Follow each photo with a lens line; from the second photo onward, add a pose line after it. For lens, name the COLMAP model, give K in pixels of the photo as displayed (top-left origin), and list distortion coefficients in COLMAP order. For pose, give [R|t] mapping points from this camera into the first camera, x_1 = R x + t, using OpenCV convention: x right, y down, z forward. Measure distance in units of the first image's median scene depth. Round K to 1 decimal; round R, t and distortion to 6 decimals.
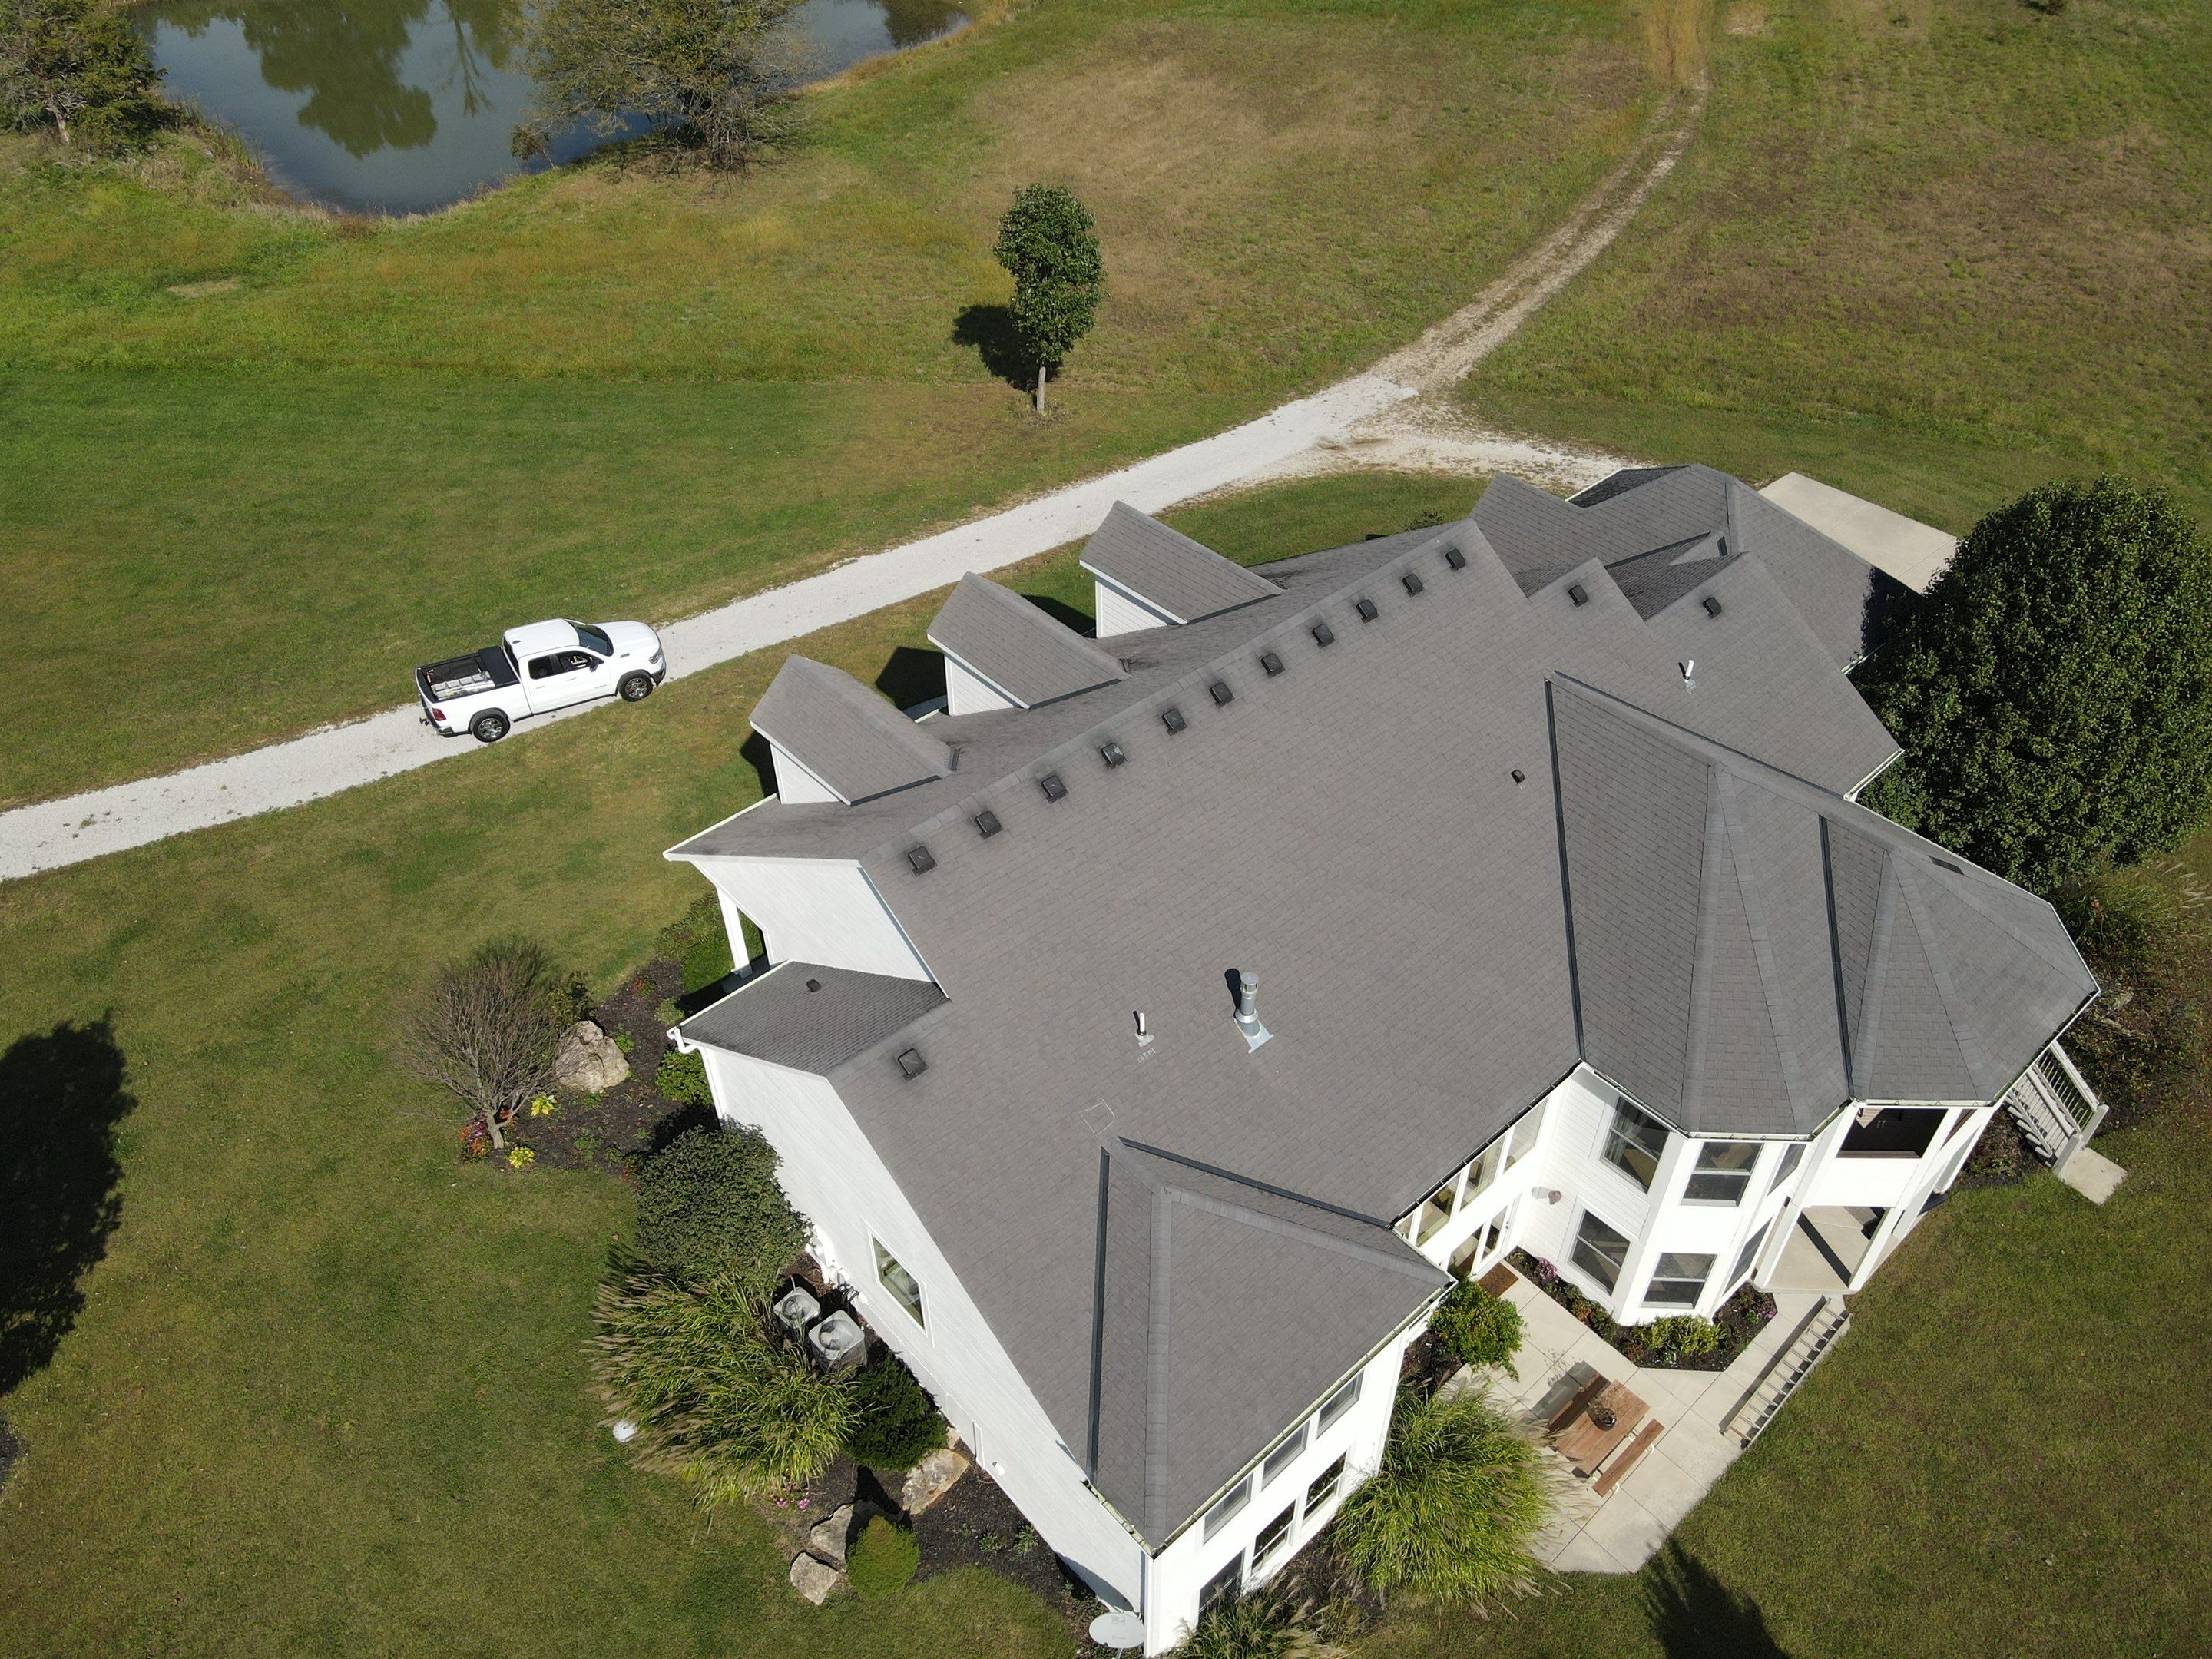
lens RADIAL K [[1628.9, 0, 1102.5], [0, 1628.9, 836.9], [0, 0, 1]] dist [0.009386, 0.005963]
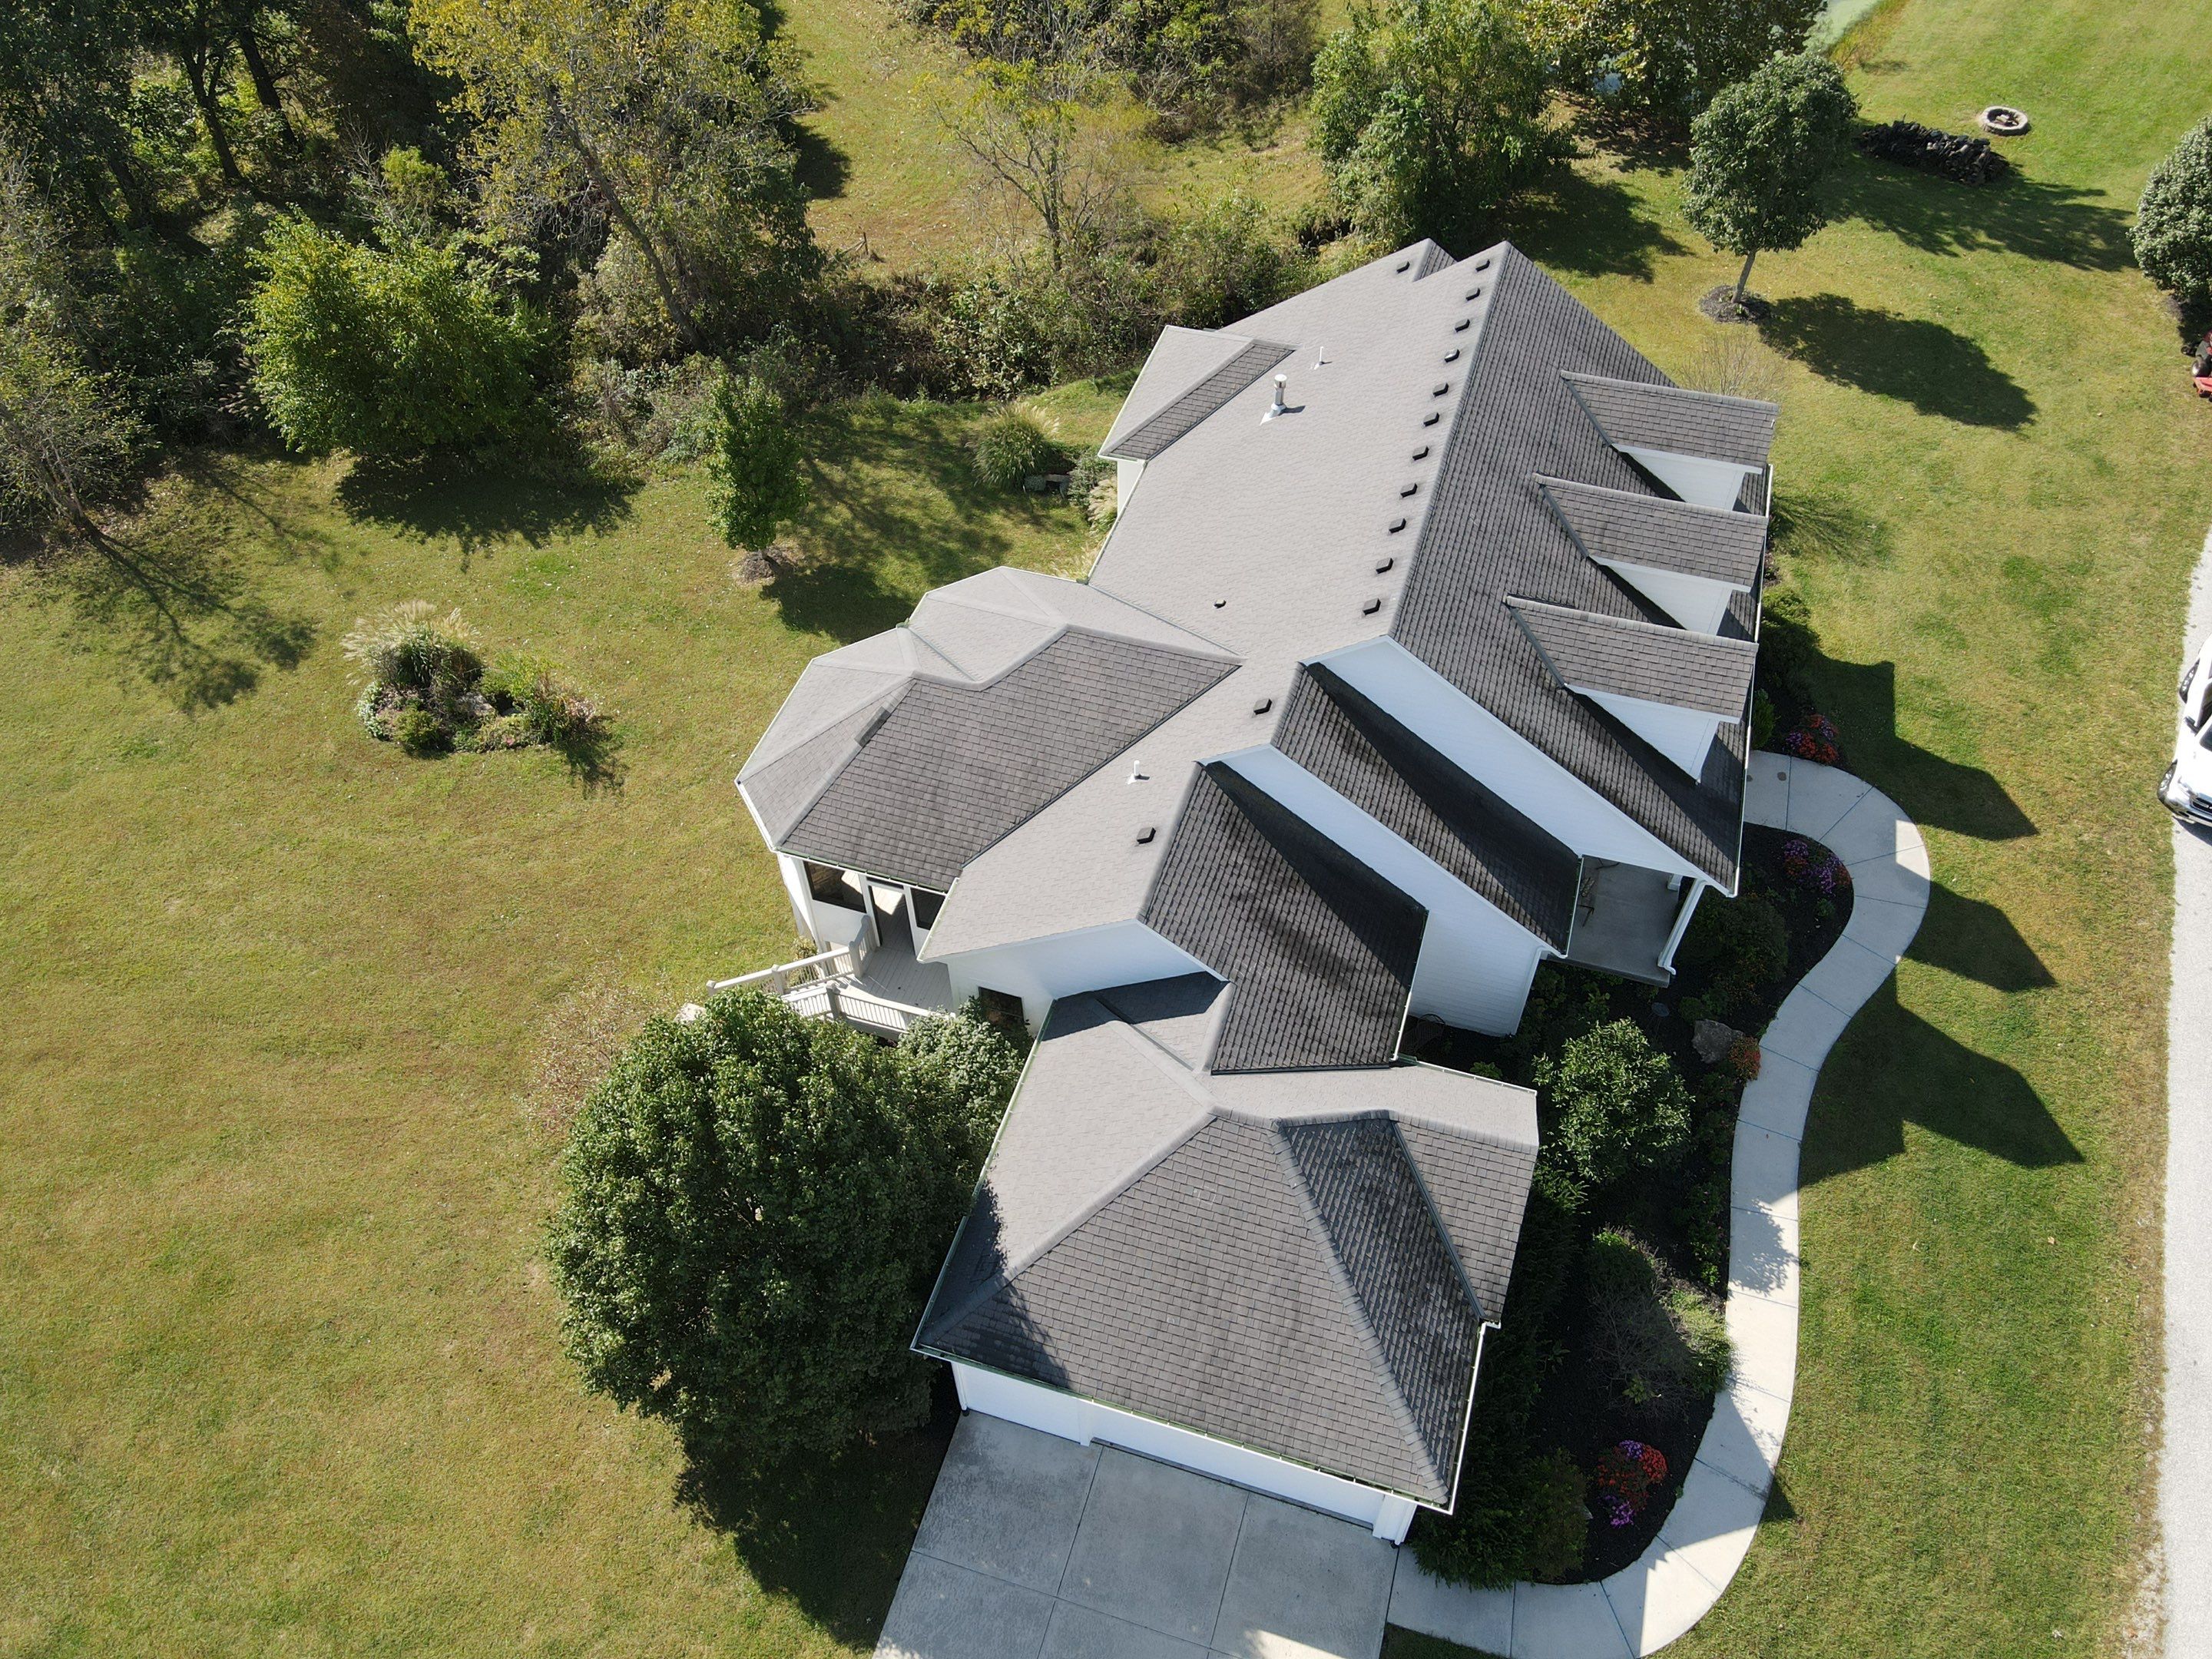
lens RADIAL K [[1628.9, 0, 1102.5], [0, 1628.9, 836.9], [0, 0, 1]] dist [0.009386, 0.005963]
pose [[-0.862507, 0.394790, -0.316579, 0.722123], [-0.321618, 0.055344, 0.945251, -1.040706], [0.390696, 0.917103, 0.079237, 0.982743]]
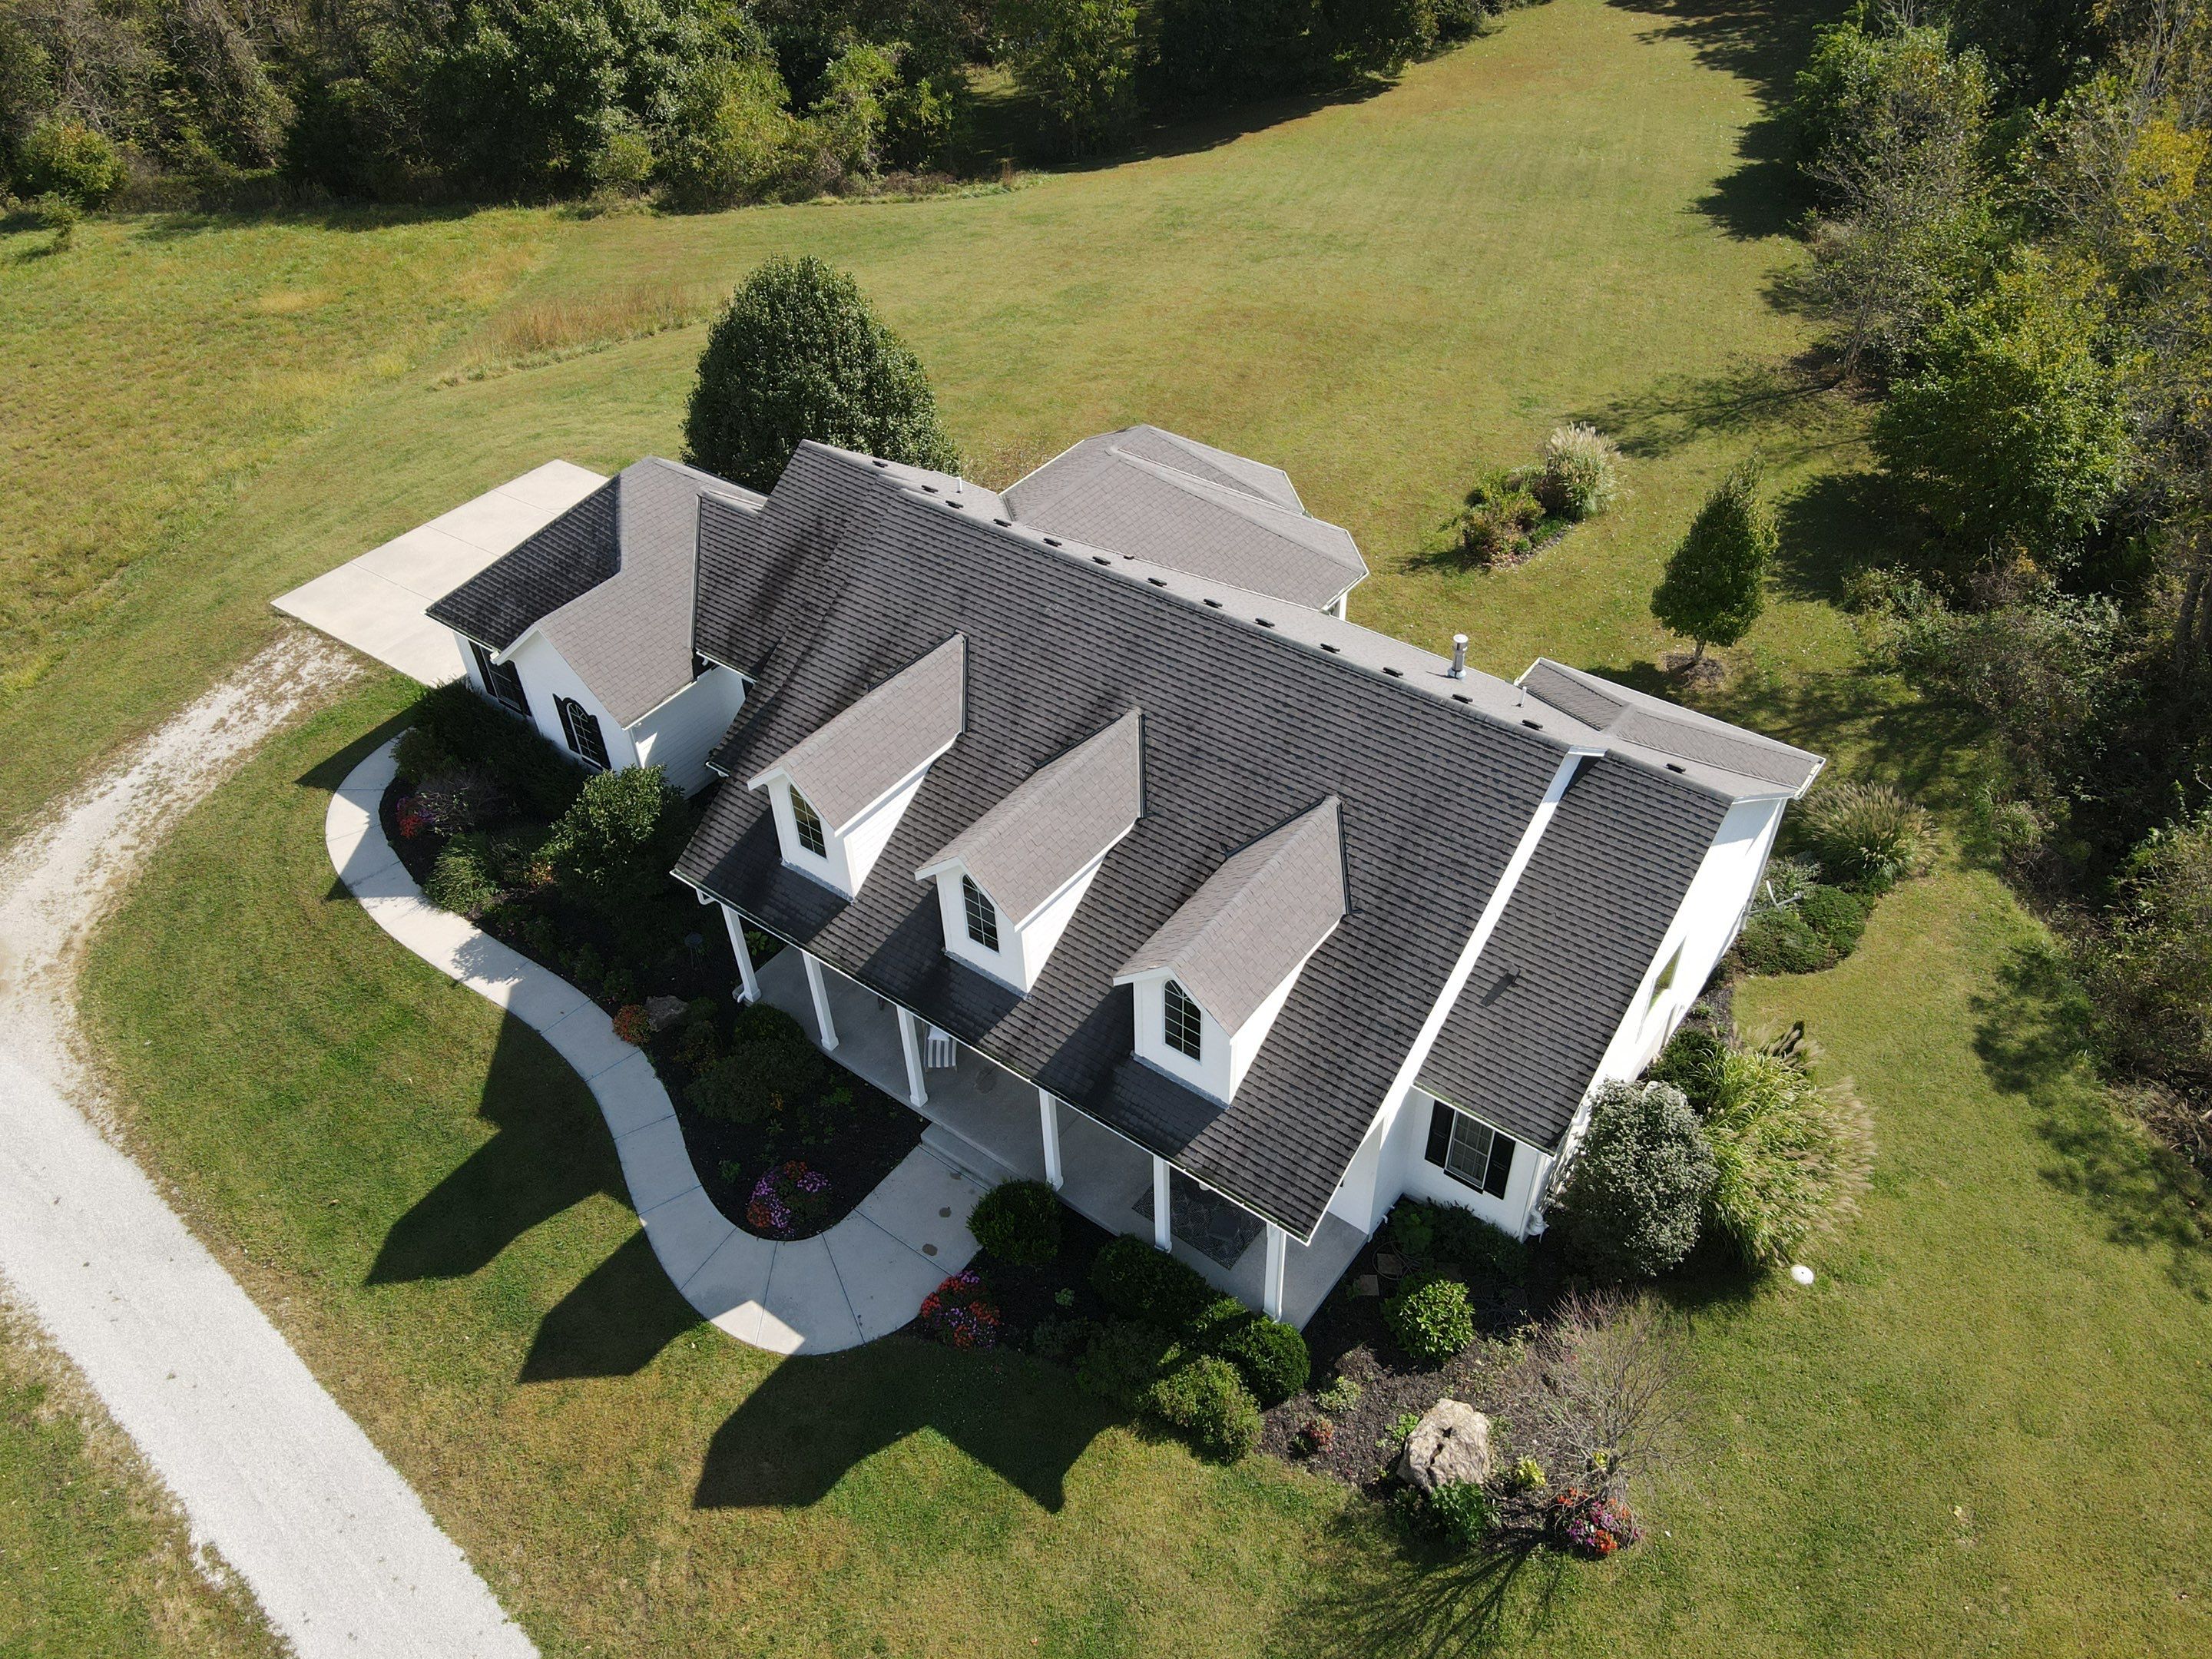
lens RADIAL K [[1628.9, 0, 1102.5], [0, 1628.9, 836.9], [0, 0, 1]] dist [0.009386, 0.005963]
pose [[-0.187631, -0.641321, 0.743977, -0.725649], [0.678514, 0.463043, 0.570272, -0.607129], [-0.710221, 0.611799, 0.348264, 0.692409]]
